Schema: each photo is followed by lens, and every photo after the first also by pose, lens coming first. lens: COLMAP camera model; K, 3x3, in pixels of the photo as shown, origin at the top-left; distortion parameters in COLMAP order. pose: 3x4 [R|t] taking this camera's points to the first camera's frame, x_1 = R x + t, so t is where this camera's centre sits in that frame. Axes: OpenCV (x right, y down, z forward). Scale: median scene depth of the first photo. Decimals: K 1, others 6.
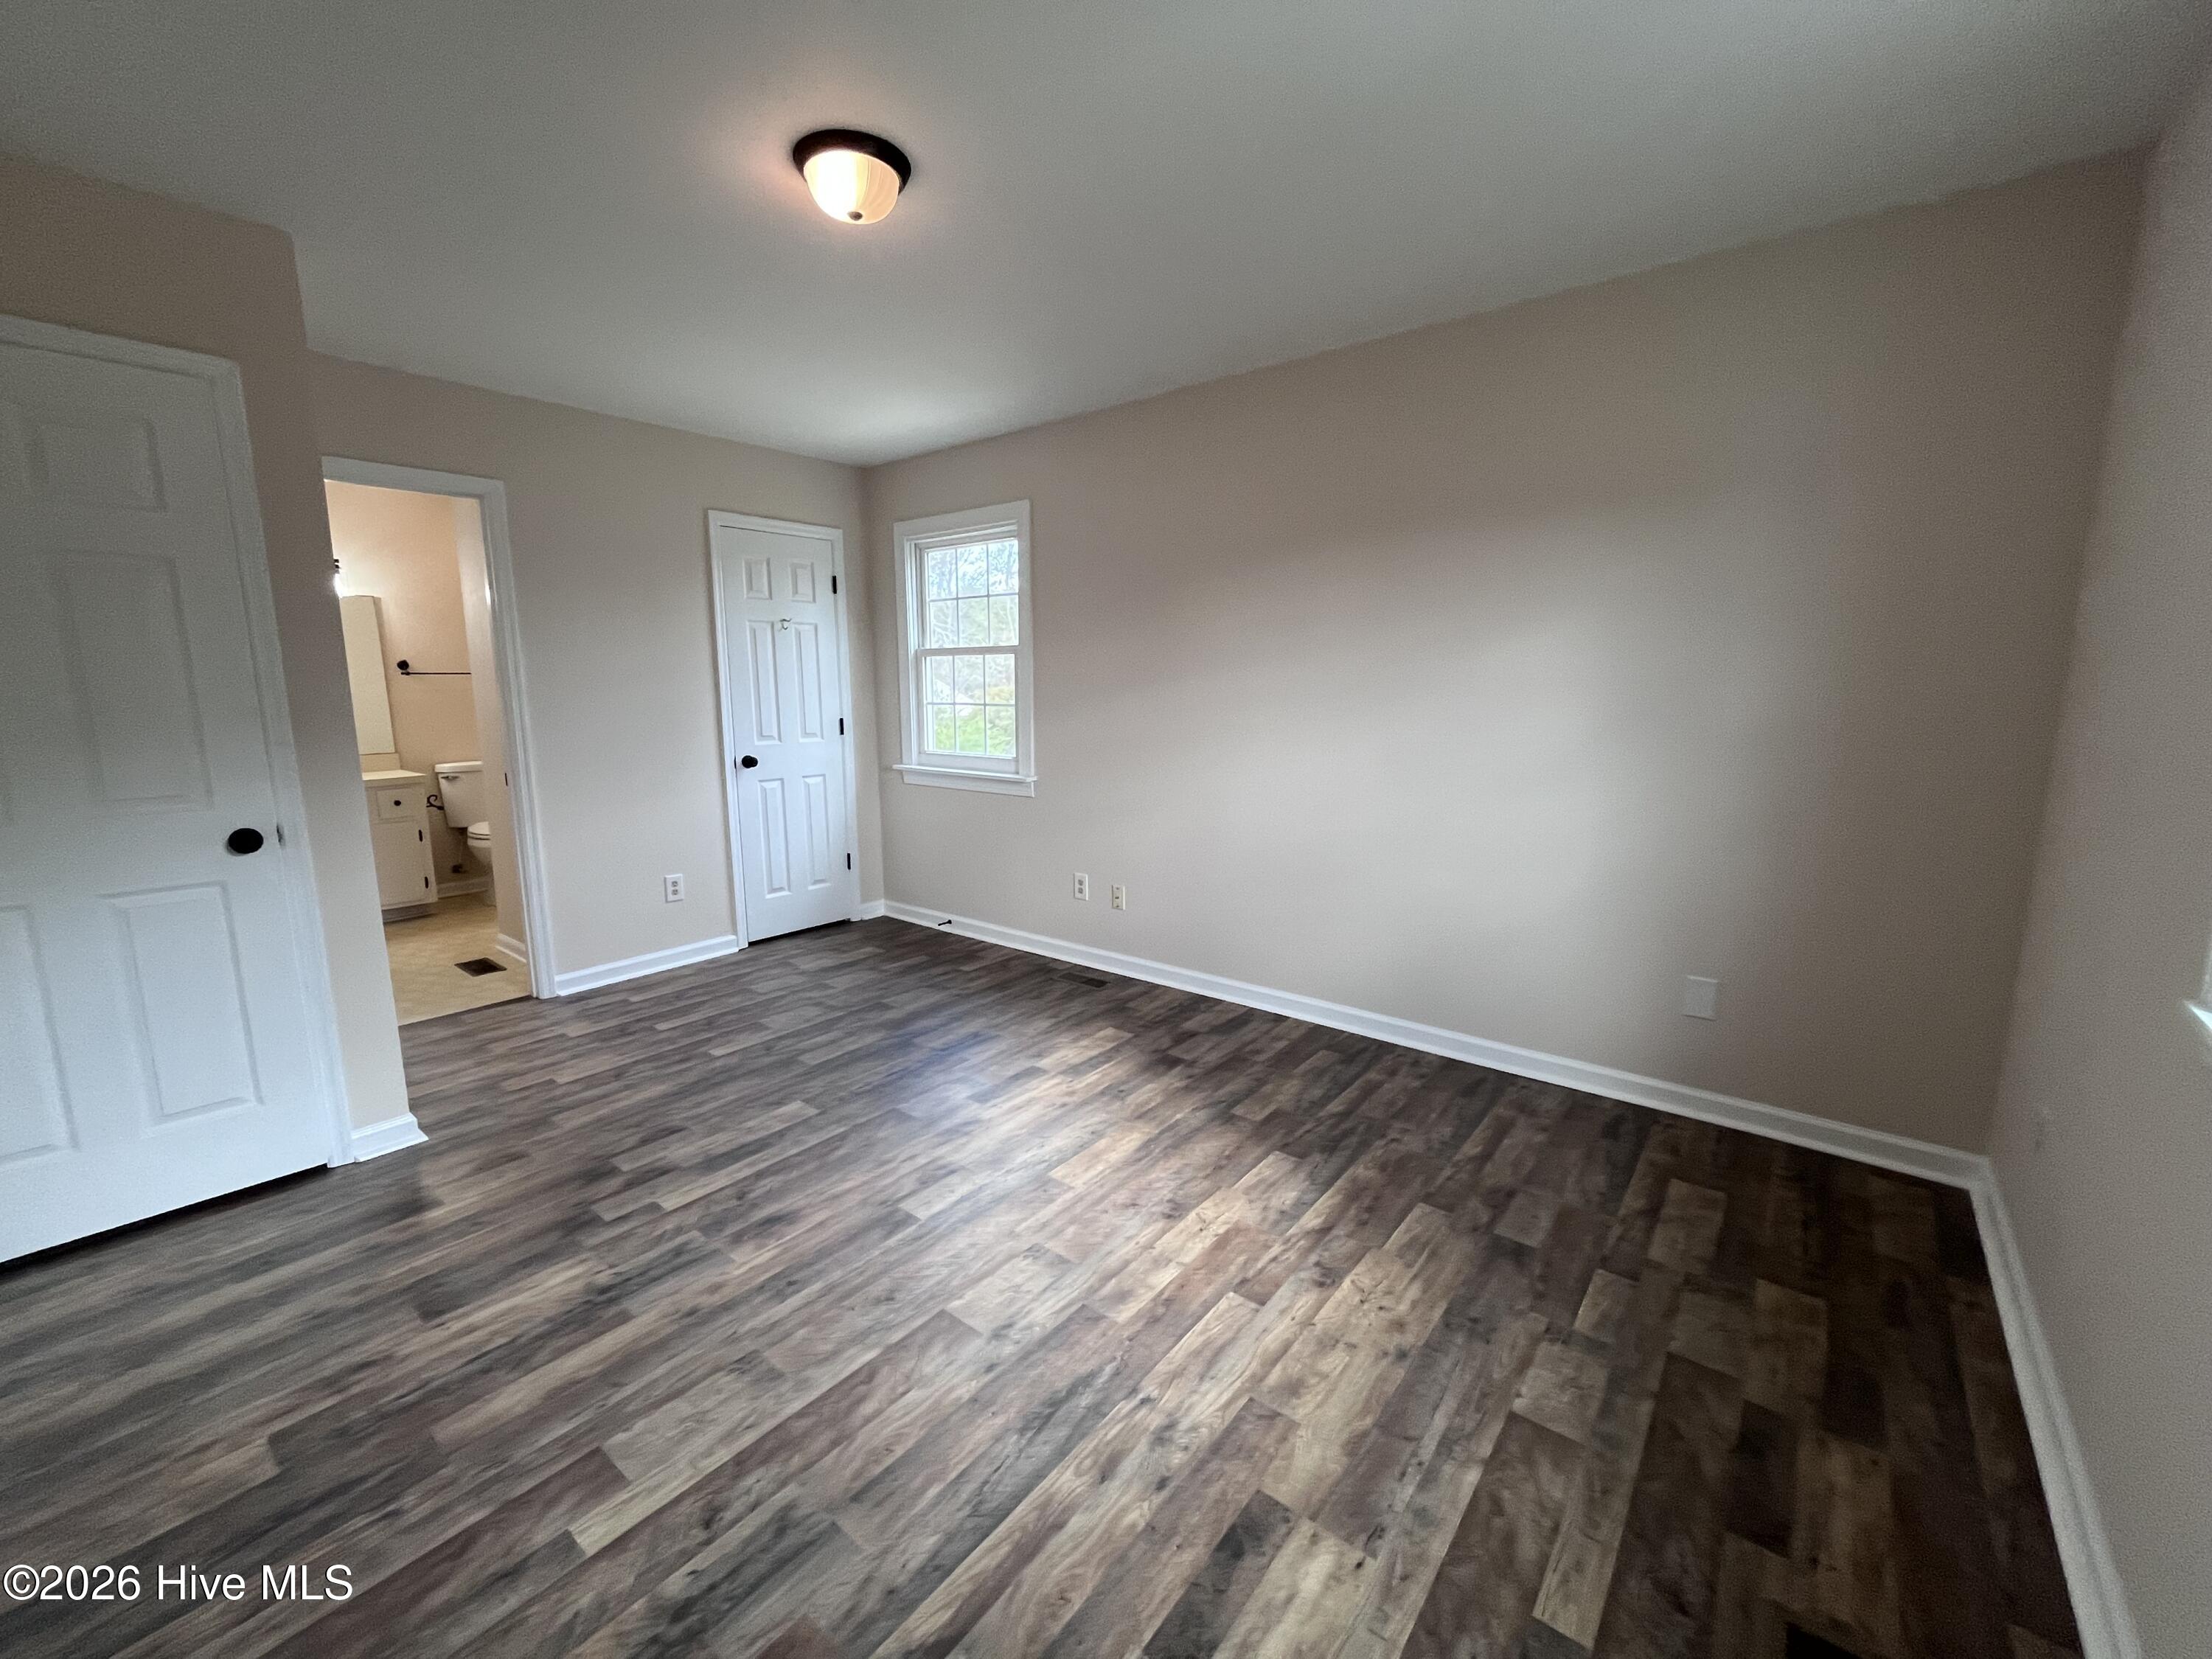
lens RADIAL K [[895.7, 0, 1097.3], [0, 895.7, 832.3], [0, 0, 1]] dist [0.000627, -0.000476]
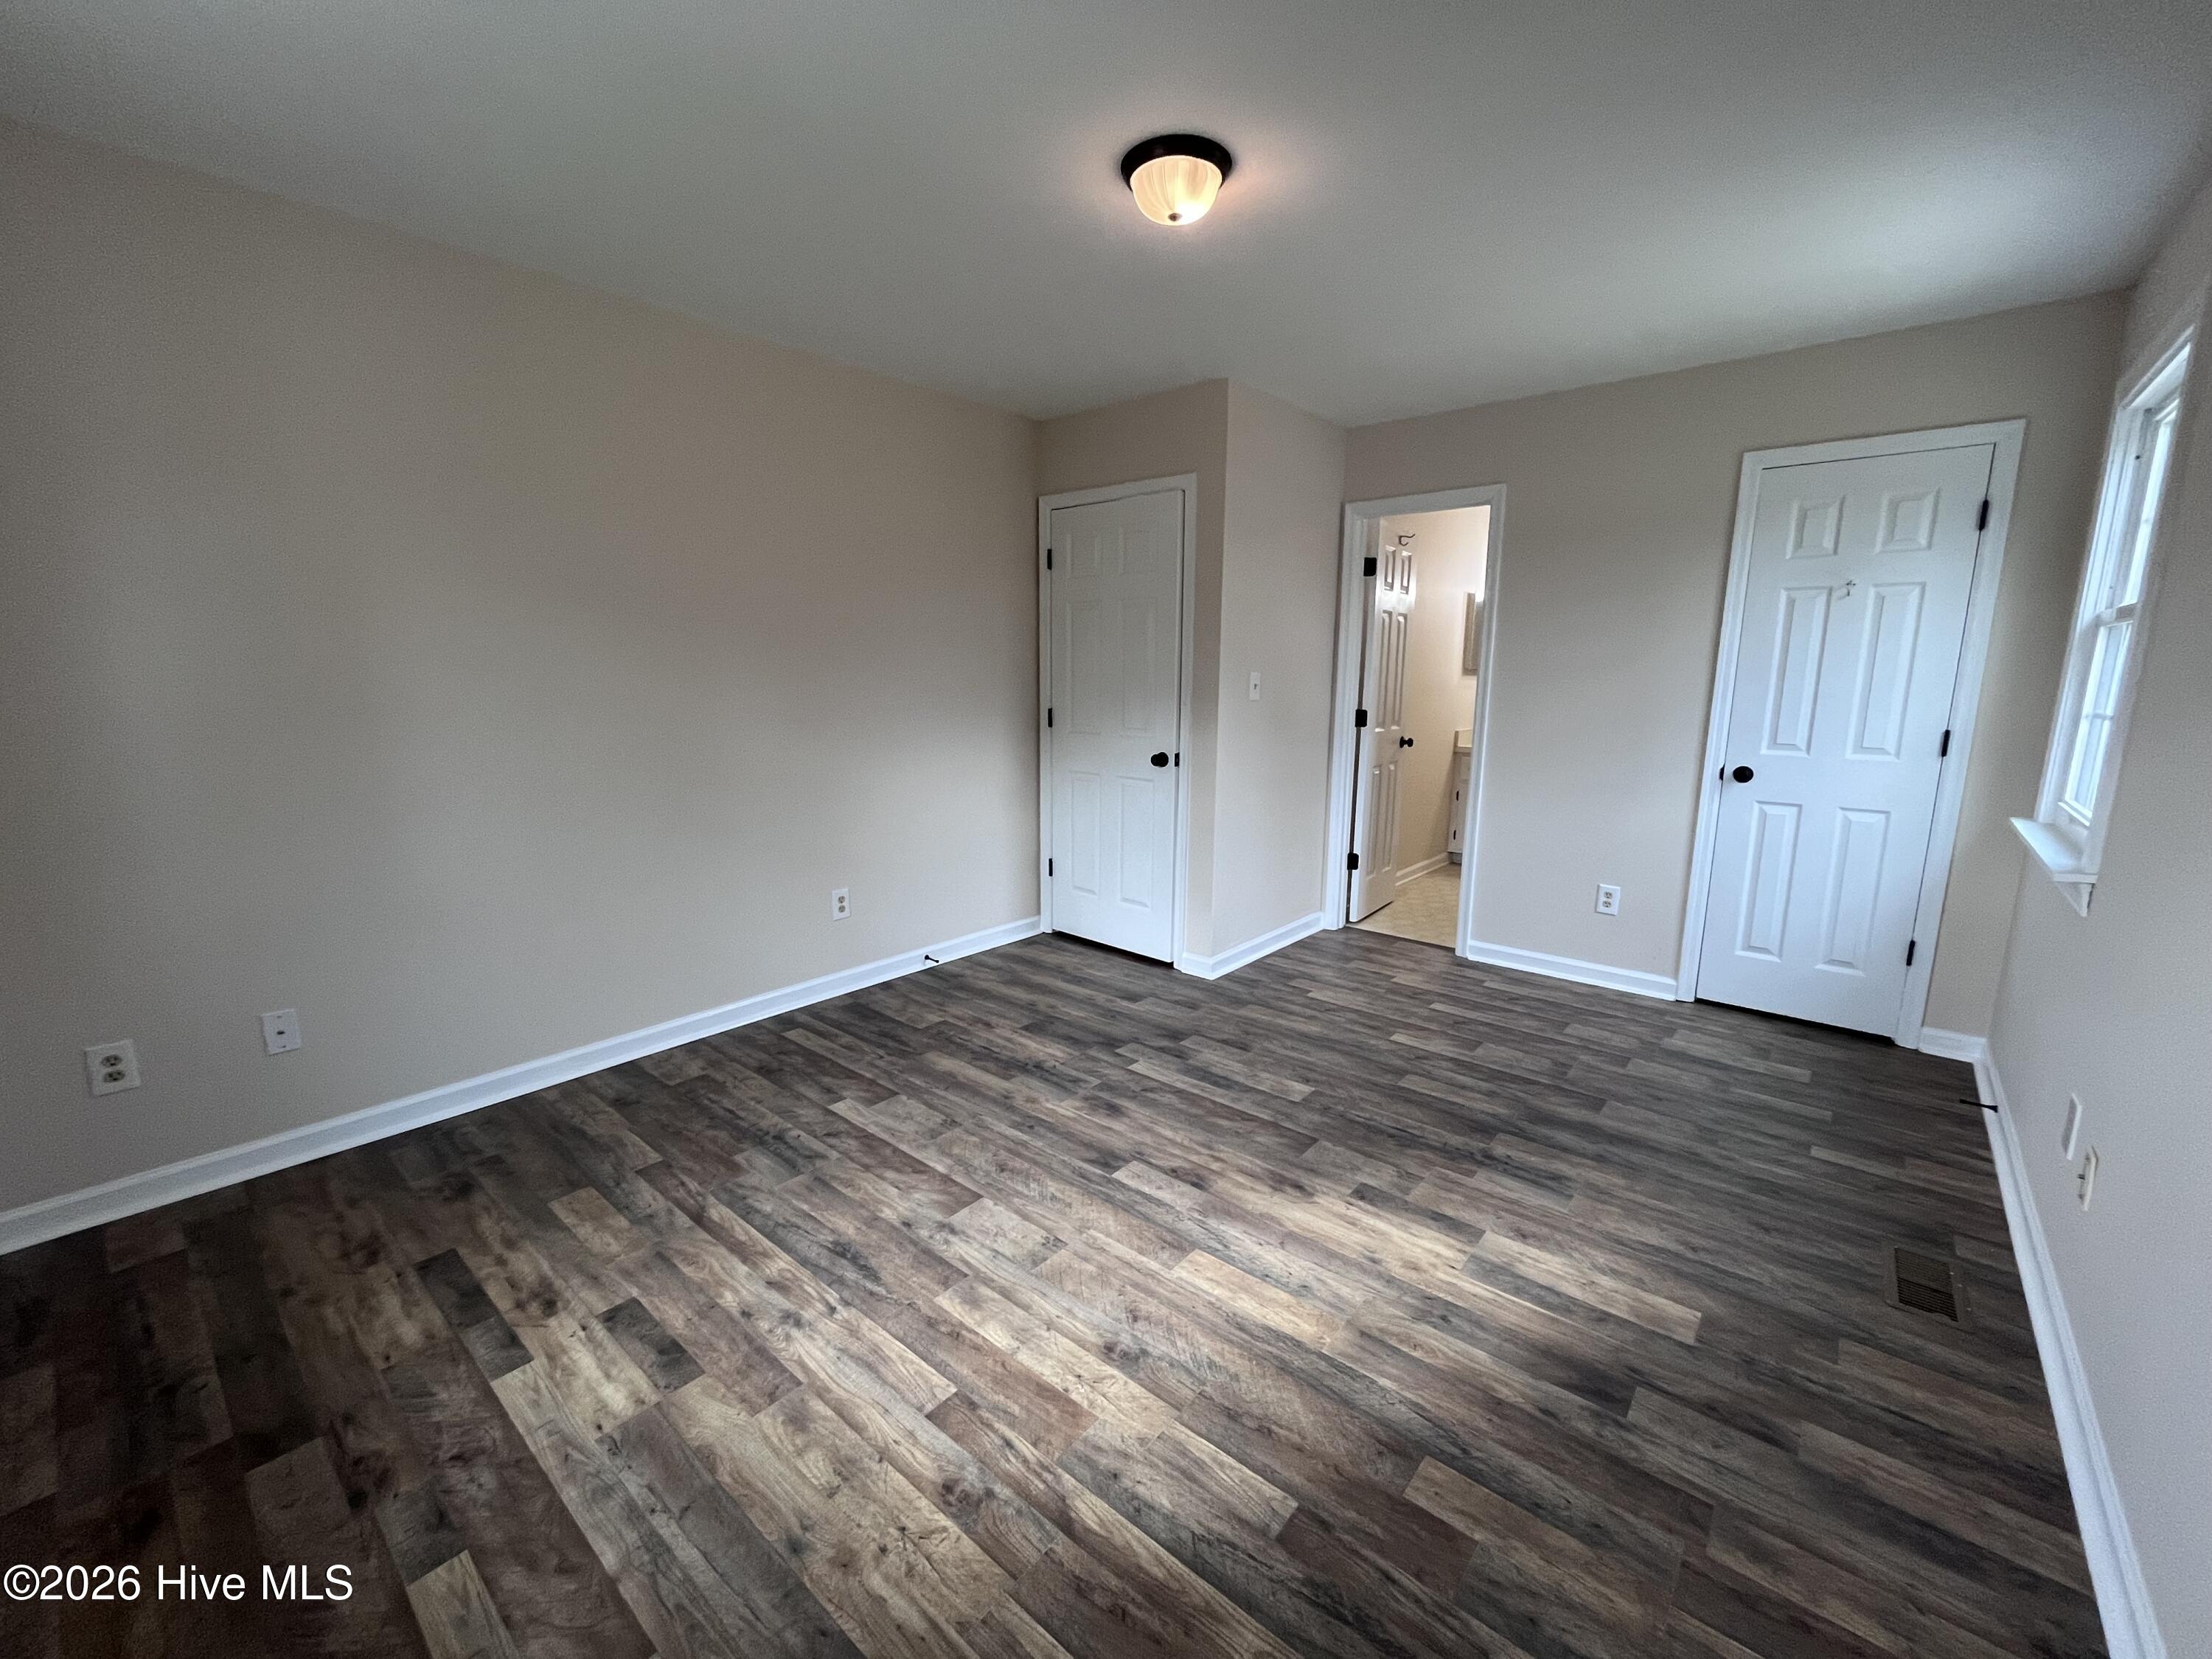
lens RADIAL K [[895.7, 0, 1097.9], [0, 895.7, 821.5], [0, 0, 1]] dist [0.000627, -0.000476]
pose [[-0.025344, 0.174791, -0.984279, 0.709048], [-0.170343, 0.969441, 0.176542, -0.146544], [0.985059, 0.172139, 0.005205, 0.824605]]
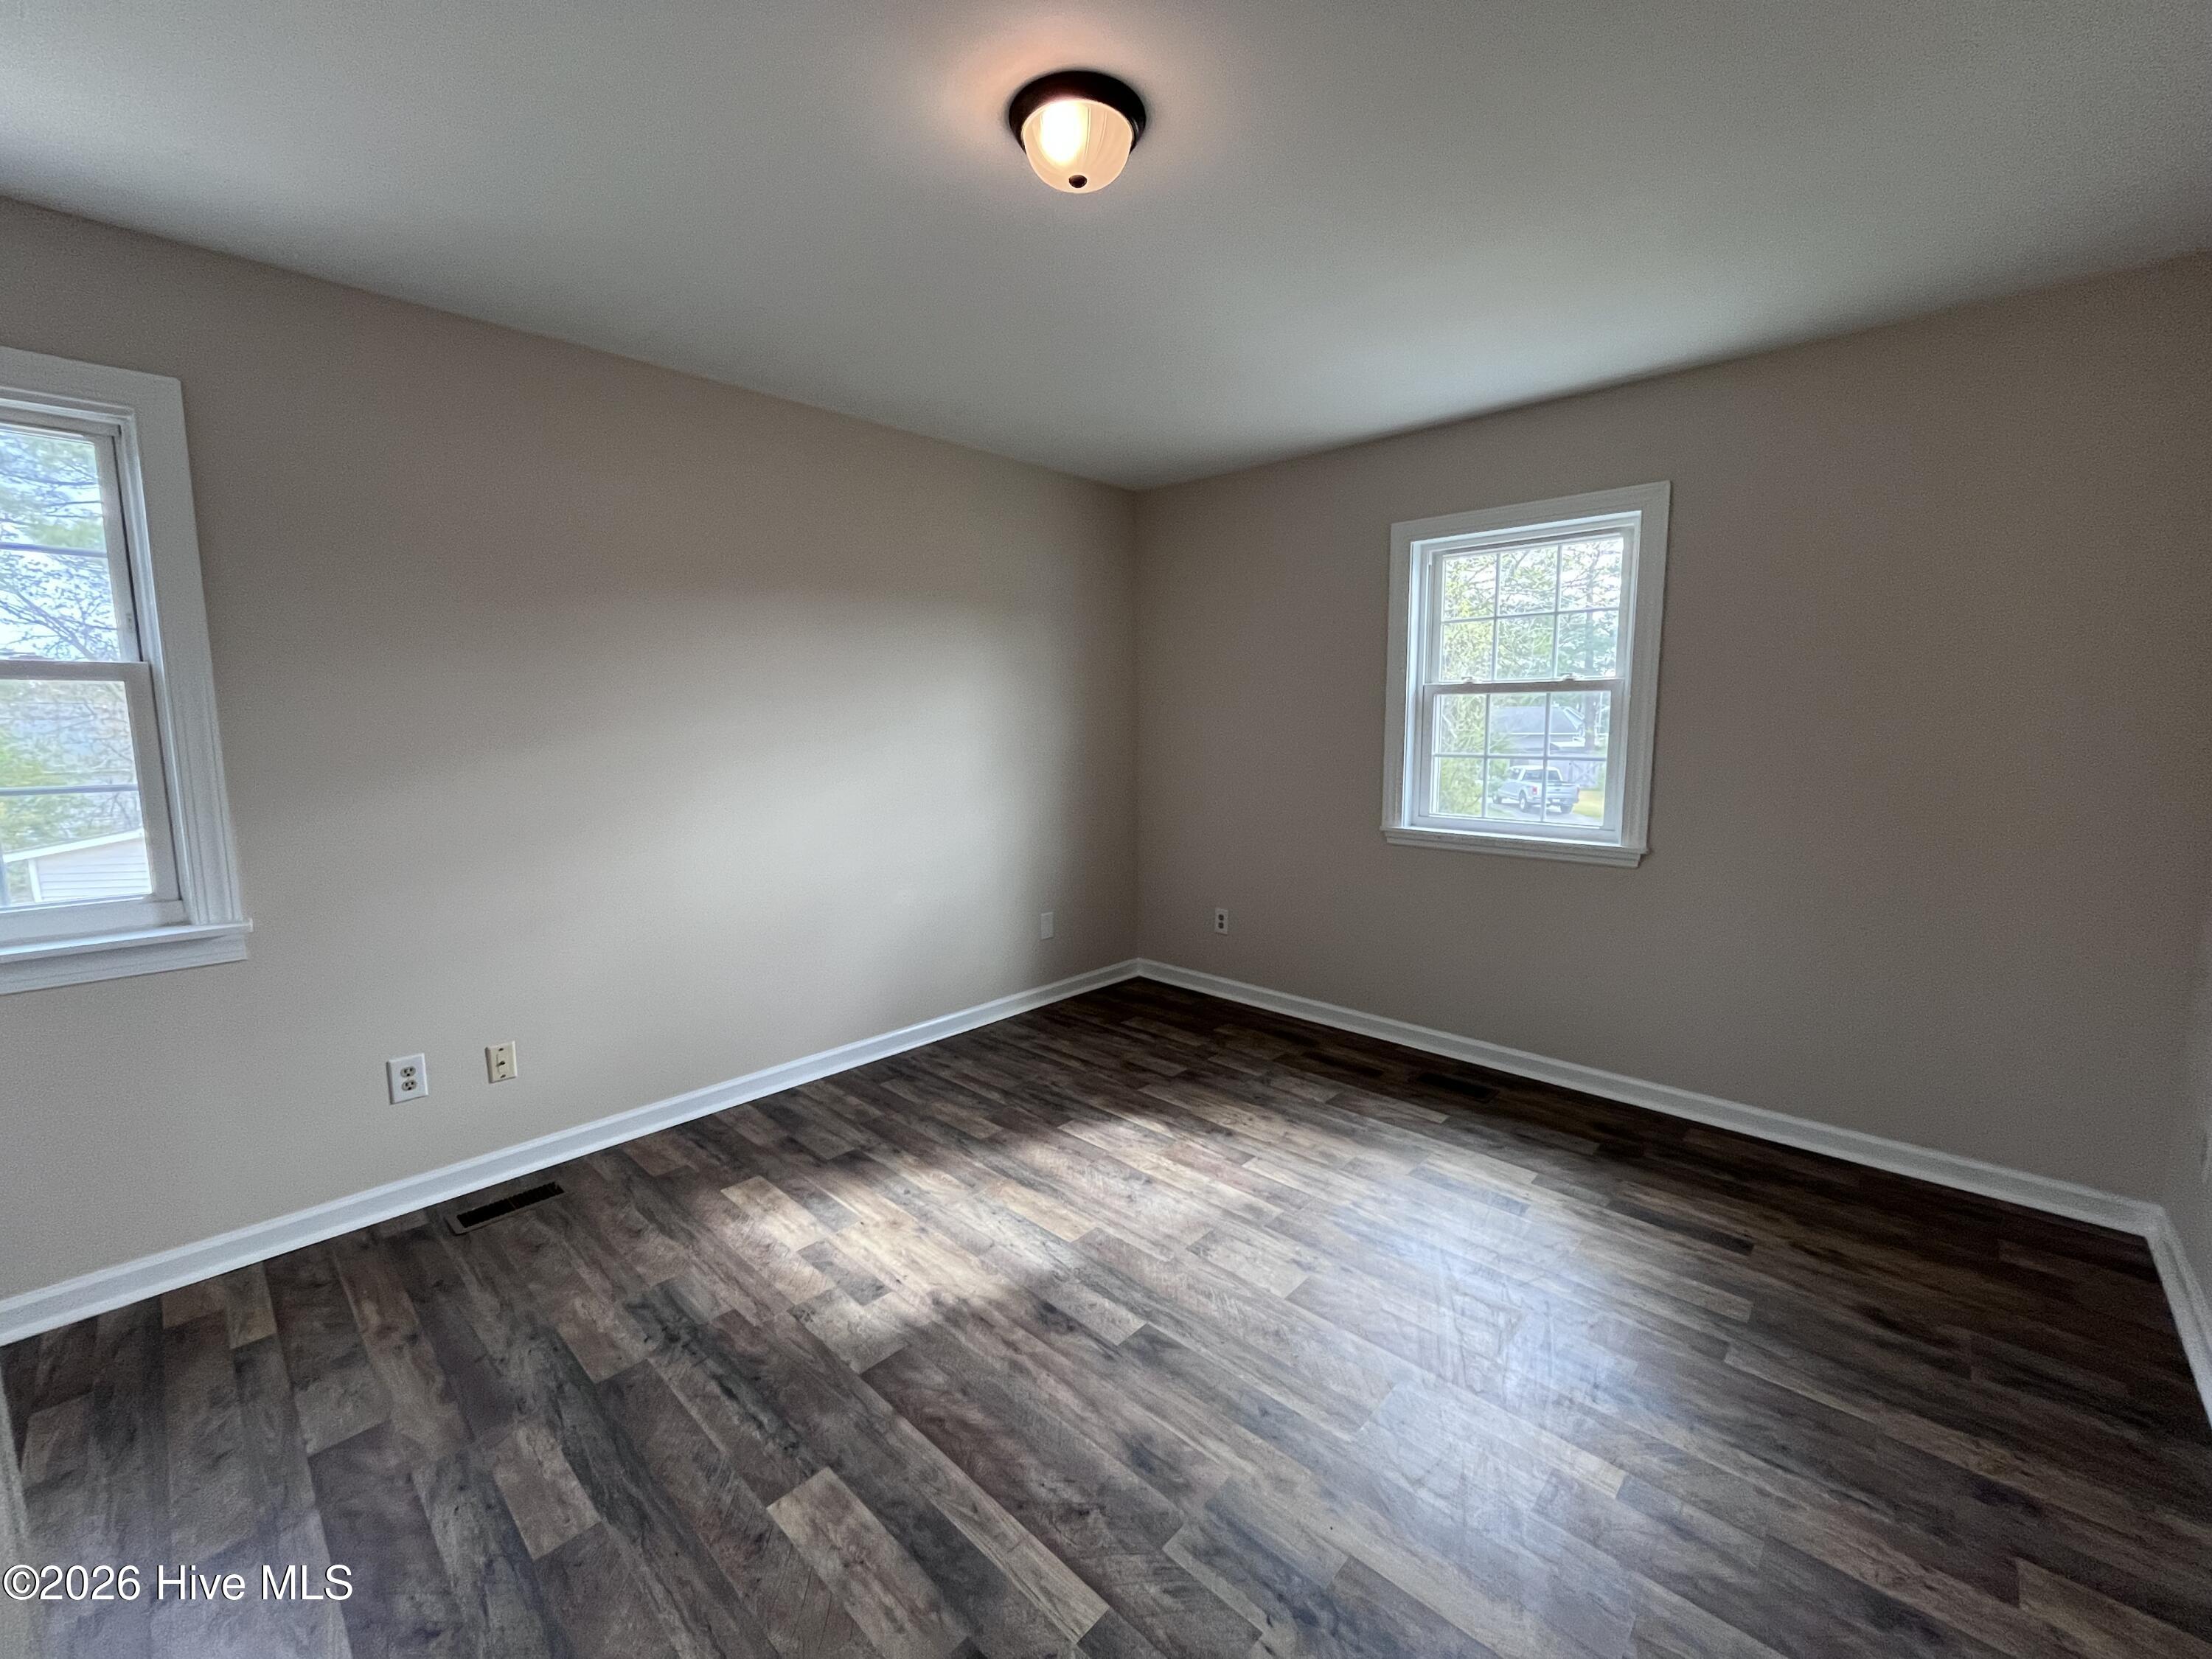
lens RADIAL K [[895.7, 0, 1093.9], [0, 895.7, 842.2], [0, 0, 1]] dist [0.000627, -0.000476]
pose [[0.075089, -0.133808, 0.988158, -0.936784], [0.171202, 0.977972, 0.119419, -0.146451], [-0.982370, 0.160207, 0.096343, 0.806307]]
